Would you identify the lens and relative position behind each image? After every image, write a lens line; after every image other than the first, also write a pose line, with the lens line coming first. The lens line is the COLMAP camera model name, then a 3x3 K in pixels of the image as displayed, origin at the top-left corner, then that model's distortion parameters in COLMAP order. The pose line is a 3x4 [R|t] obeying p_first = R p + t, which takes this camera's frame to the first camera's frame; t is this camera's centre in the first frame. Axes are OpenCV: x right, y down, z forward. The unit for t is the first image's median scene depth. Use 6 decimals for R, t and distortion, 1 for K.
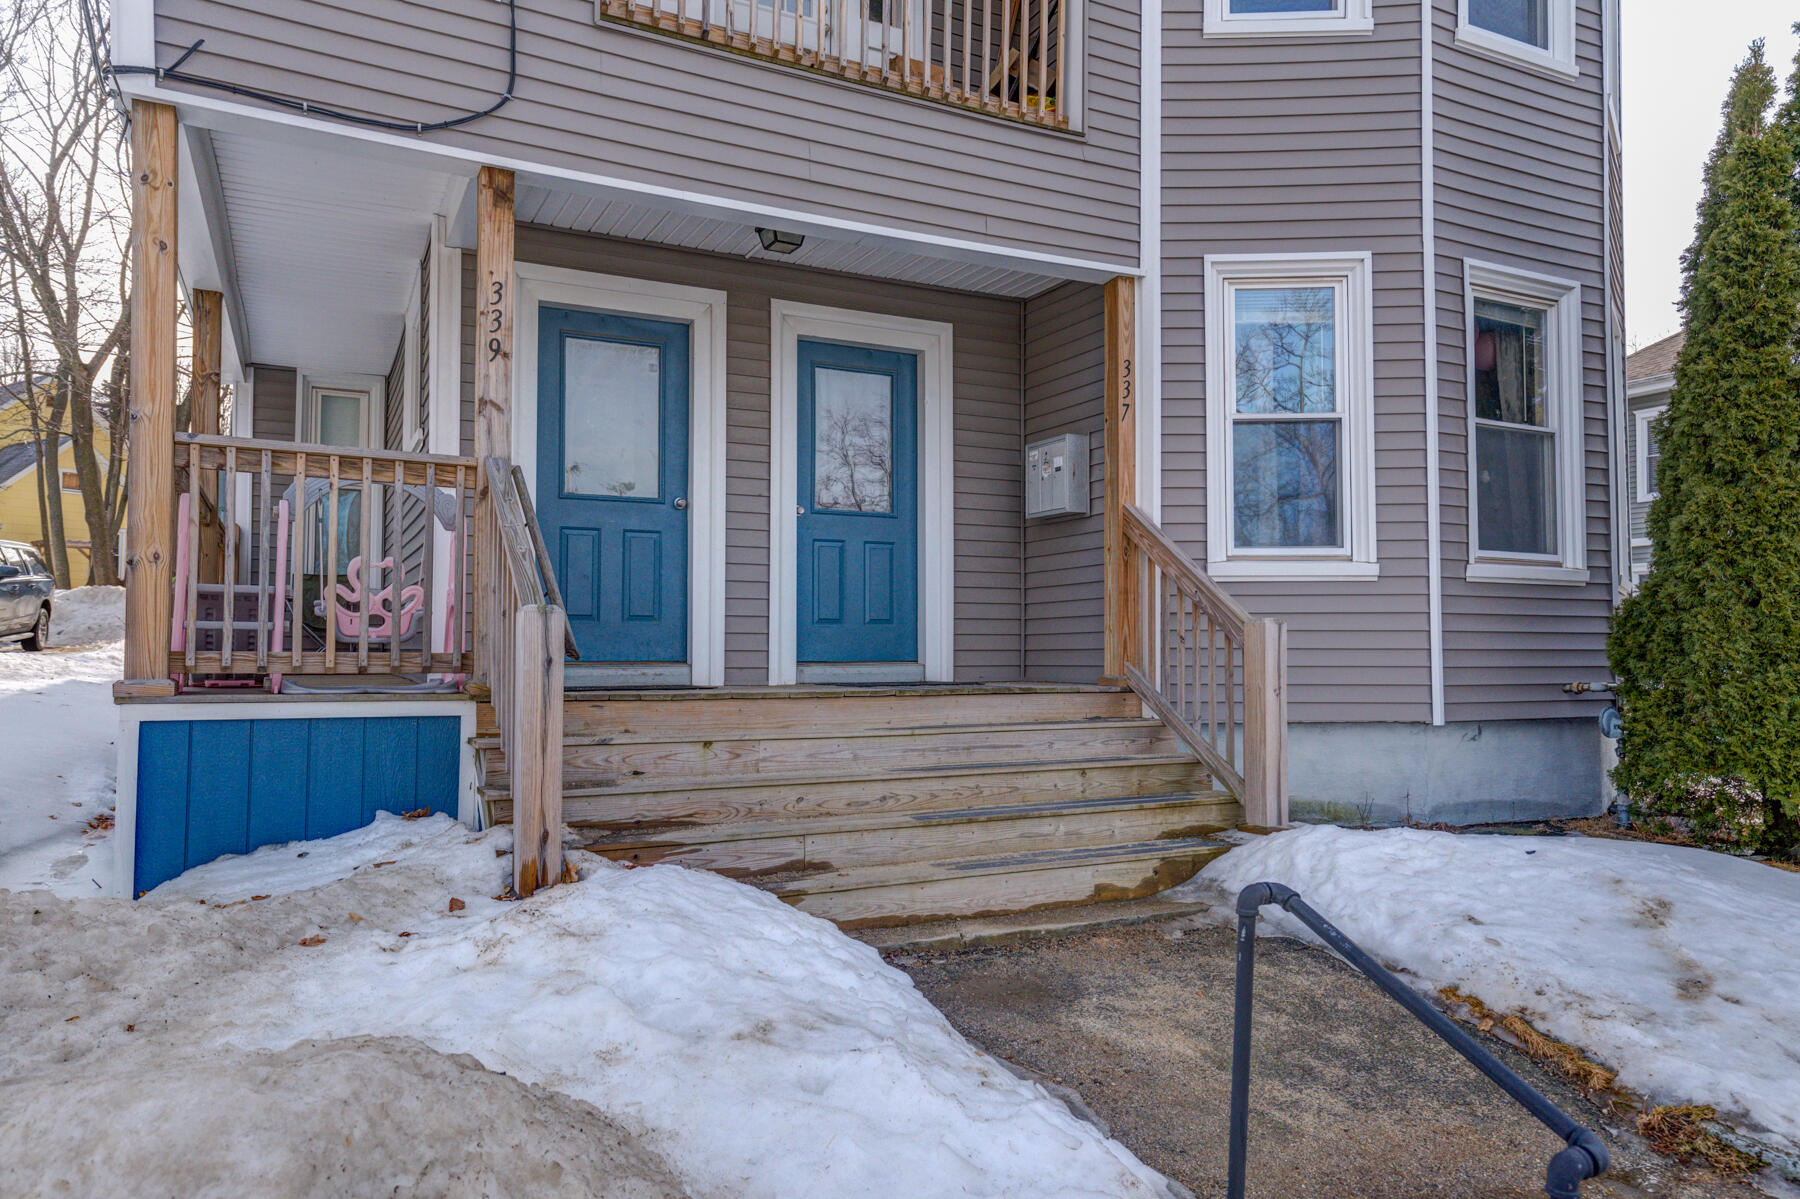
lens RADIAL K [[1184.4, 0, 903.1], [0, 1184.4, 596.7], [0, 0, 1]] dist [0.025729, -0.000121]
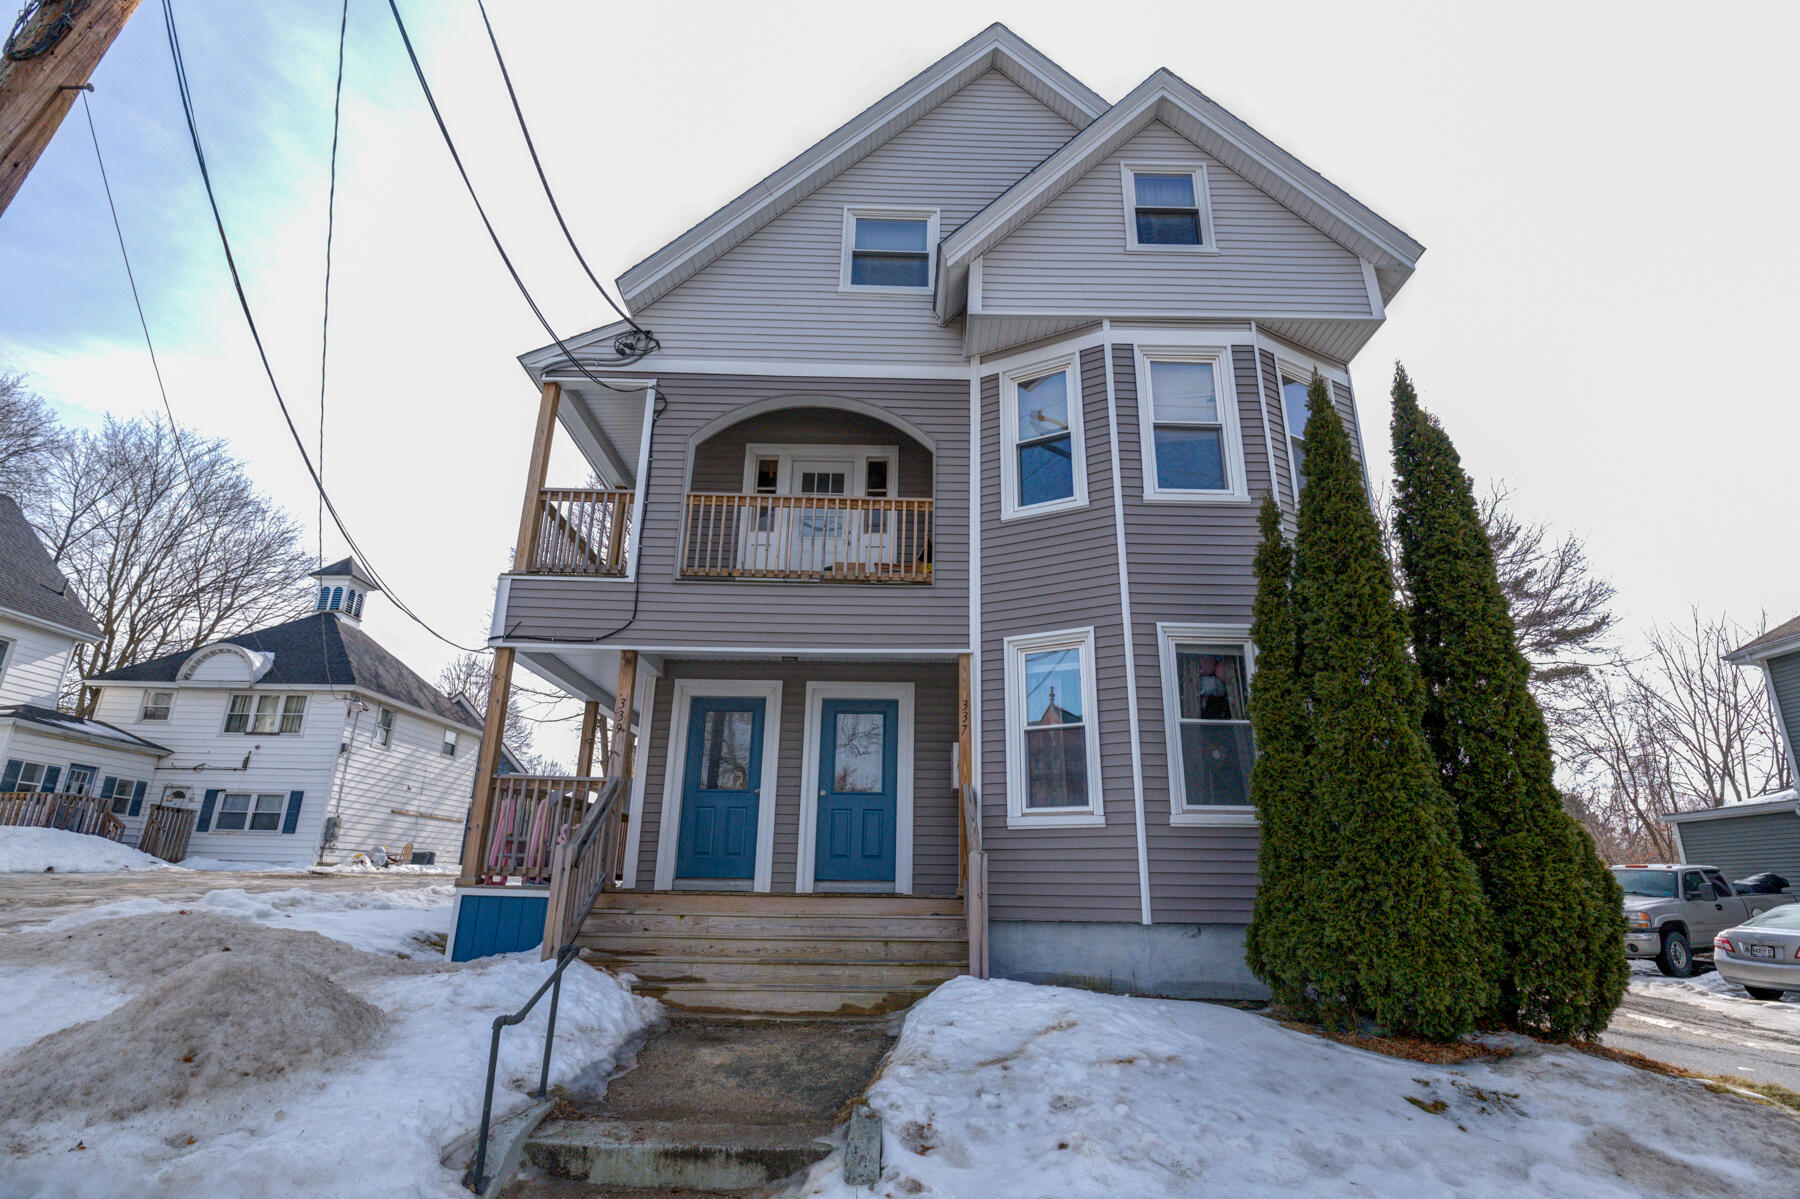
lens RADIAL K [[880.3, 0, 913.4], [0, 880.3, 589.0], [0, 0, 1]] dist [-0.002450, -0.010494]
pose [[0.899056, -0.131281, -0.417688, 0.696711], [0.007602, 0.958526, -0.284905, 0.014775], [0.437767, 0.252970, 0.862767, -0.207935]]
